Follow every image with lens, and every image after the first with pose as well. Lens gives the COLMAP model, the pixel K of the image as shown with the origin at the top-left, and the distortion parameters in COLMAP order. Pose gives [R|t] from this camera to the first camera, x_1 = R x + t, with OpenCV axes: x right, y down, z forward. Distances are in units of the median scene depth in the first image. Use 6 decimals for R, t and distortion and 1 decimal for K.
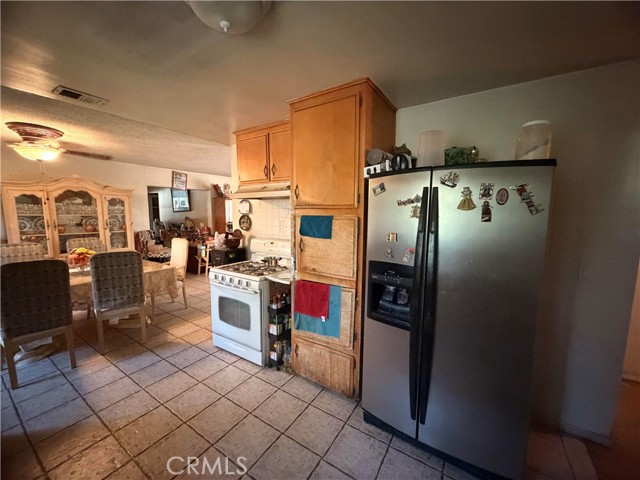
lens RADIAL K [[254.6, 0, 317.5], [0, 254.6, 241.2], [0, 0, 1]] dist [-0.000775, -0.000005]
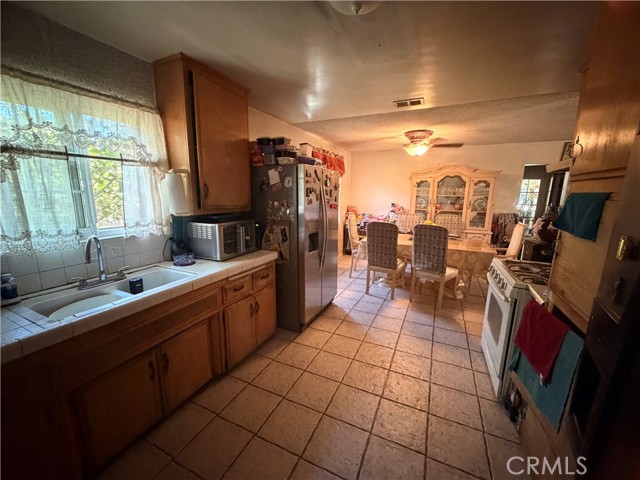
lens RADIAL K [[254.6, 0, 318.5], [0, 254.6, 240.9], [0, 0, 1]] dist [-0.000775, -0.000005]
pose [[0.148617, 0.182754, -0.971861, 0.305720], [-0.124577, 0.978405, 0.164935, -0.017399], [0.981017, 0.096559, 0.168174, 0.275800]]
